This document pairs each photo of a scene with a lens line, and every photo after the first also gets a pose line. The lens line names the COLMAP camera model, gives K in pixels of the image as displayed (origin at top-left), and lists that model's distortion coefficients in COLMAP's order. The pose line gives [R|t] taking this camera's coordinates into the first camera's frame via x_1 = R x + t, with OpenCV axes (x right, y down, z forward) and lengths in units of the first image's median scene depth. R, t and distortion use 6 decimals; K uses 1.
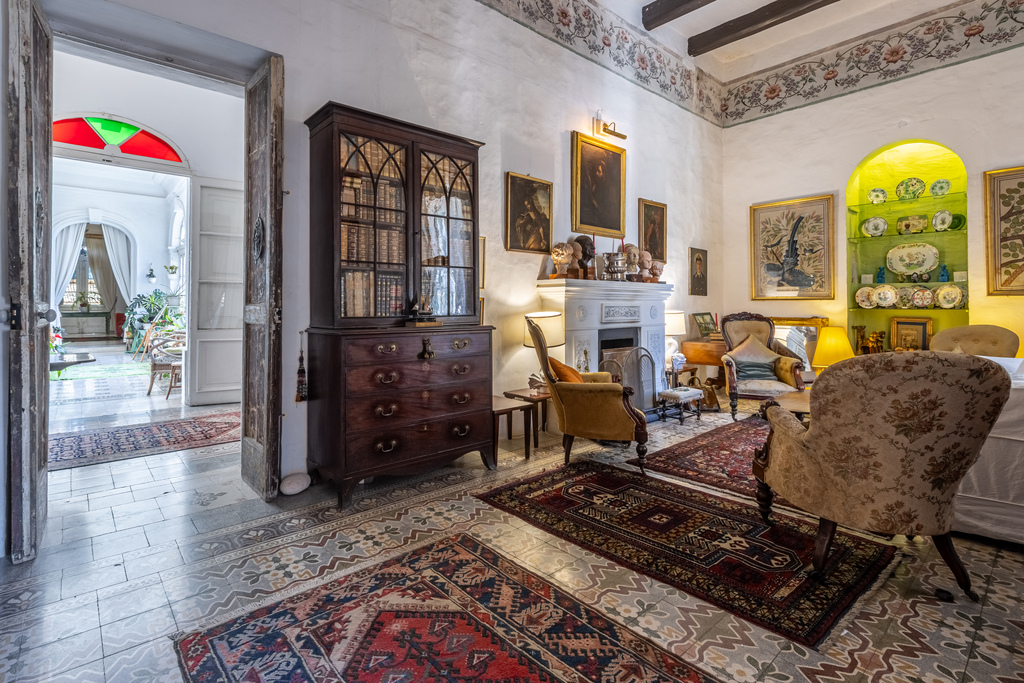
lens RADIAL K [[492.5, 0, 509.8], [0, 492.5, 307.2], [0, 0, 1]] dist [0.000031, -0.000427]
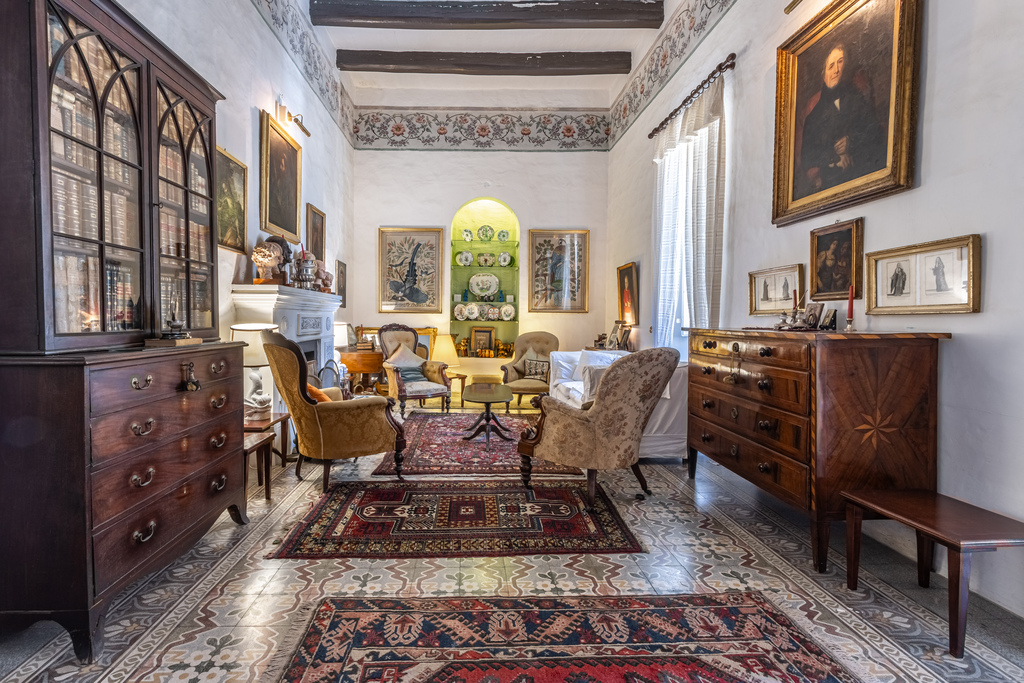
lens RADIAL K [[470.0, 0, 512.0], [0, 470.0, 341.5], [0, 0, 1]] dist [-0.000845, 0.000022]
pose [[0.642963, -0.031057, 0.765267, -0.328138], [-0.006058, 0.998940, 0.045630, 0.001213], [-0.765873, -0.033975, 0.642093, 0.198656]]
